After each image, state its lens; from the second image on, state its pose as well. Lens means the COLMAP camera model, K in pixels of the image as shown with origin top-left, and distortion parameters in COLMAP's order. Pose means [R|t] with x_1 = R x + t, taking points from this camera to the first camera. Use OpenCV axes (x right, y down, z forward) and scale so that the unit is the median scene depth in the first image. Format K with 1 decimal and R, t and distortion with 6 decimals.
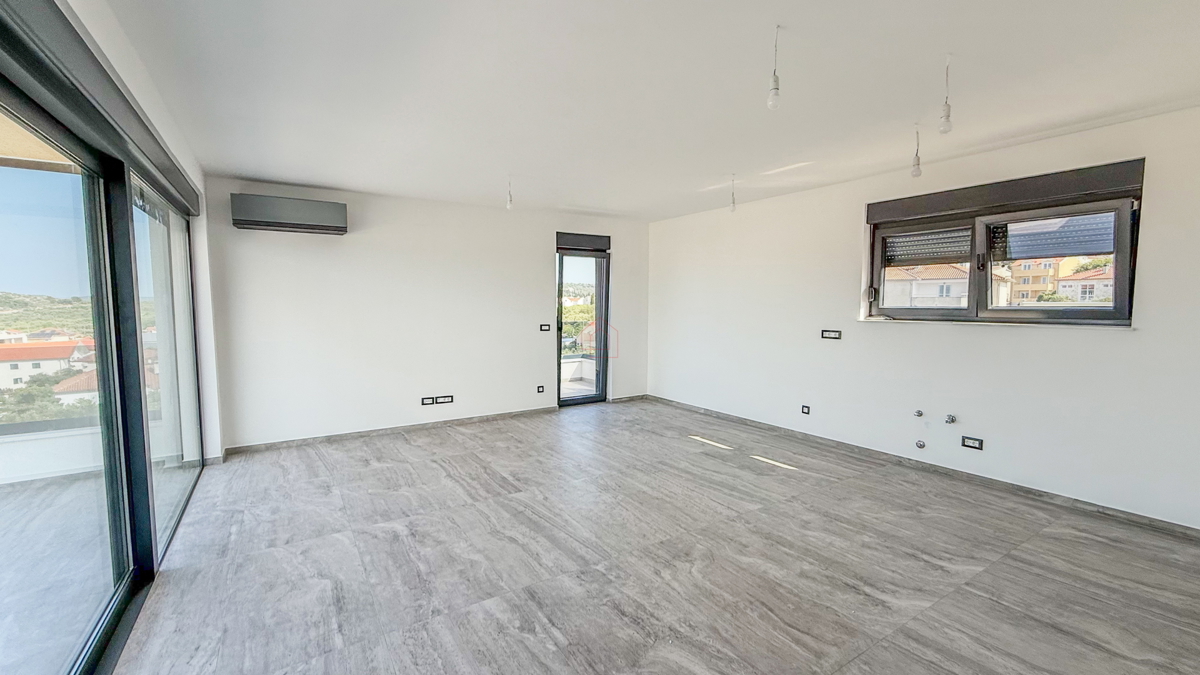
lens RADIAL K [[494.3, 0, 600.0], [0, 494.3, 337.5], [0, 0, 1]] dist [0.001101, 0.000149]
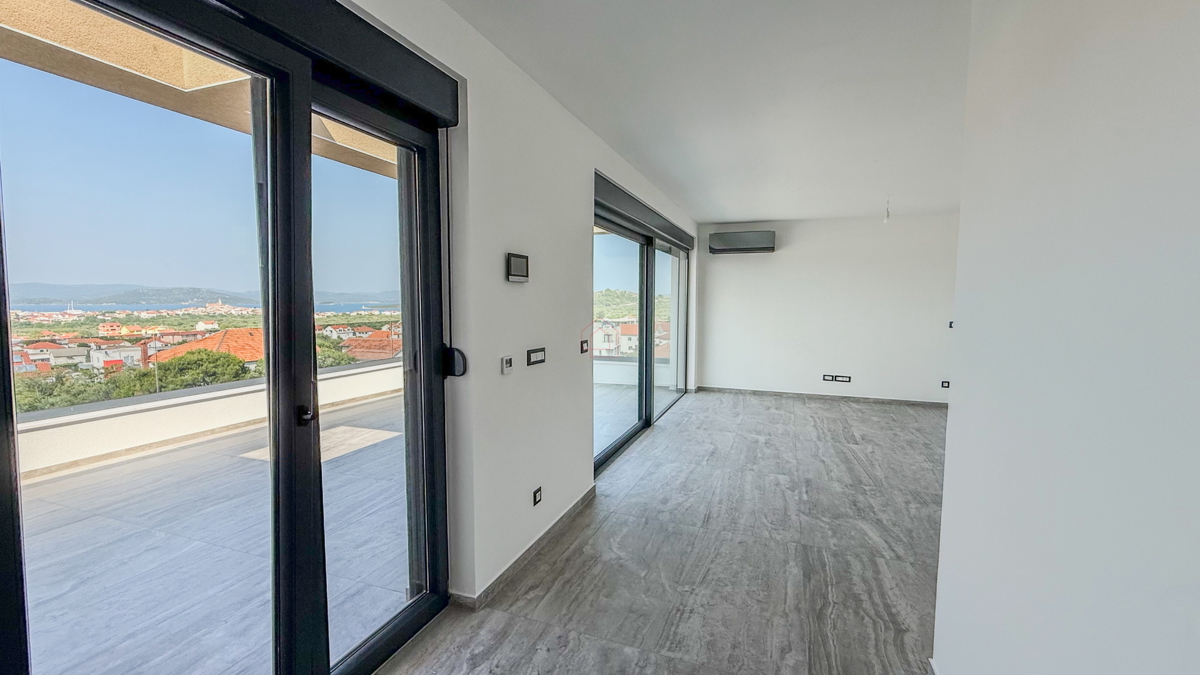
lens RADIAL K [[494.3, 0, 600.0], [0, 494.3, 337.5], [0, 0, 1]] dist [0.001101, 0.000149]
pose [[0.594649, 0.066803, -0.801205, 0.525875], [-0.061692, 0.997395, 0.037373, 0.025463], [0.801615, 0.027204, 0.597221, -0.377507]]
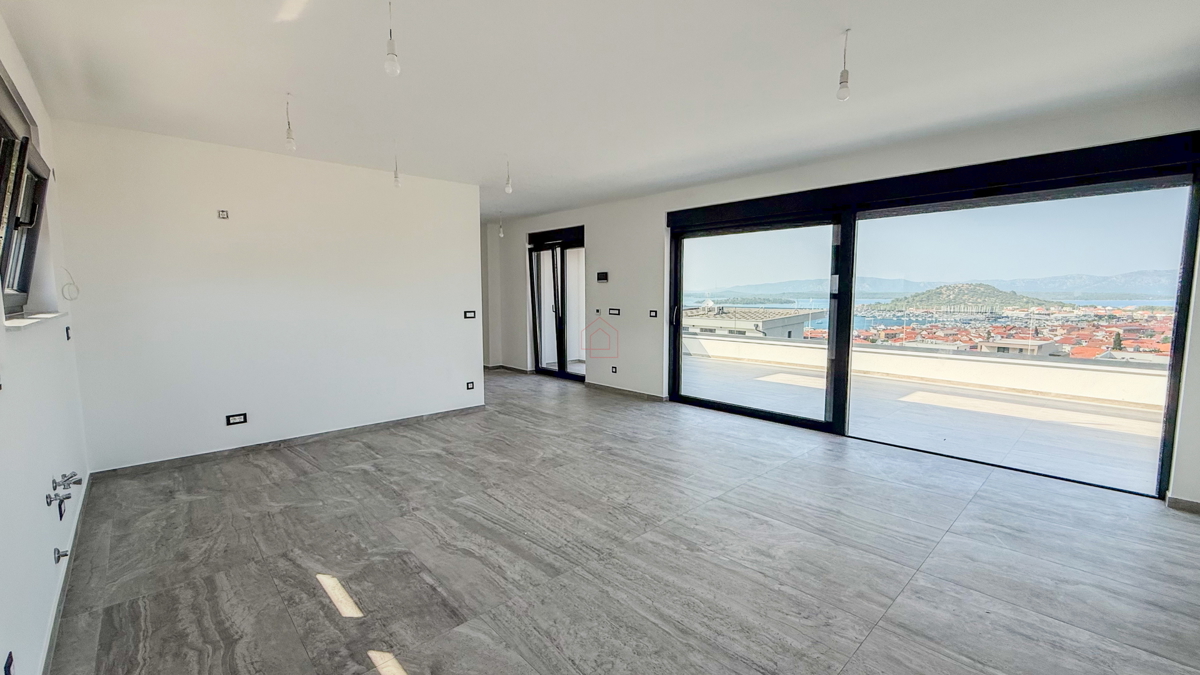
lens RADIAL K [[494.3, 0, 600.0], [0, 494.3, 337.5], [0, 0, 1]] dist [0.001101, 0.000149]
pose [[-0.983891, 0.020118, -0.177634, 0.224929], [-0.008666, 0.987112, 0.159797, -0.126603], [0.178559, 0.158763, -0.971036, 2.018467]]
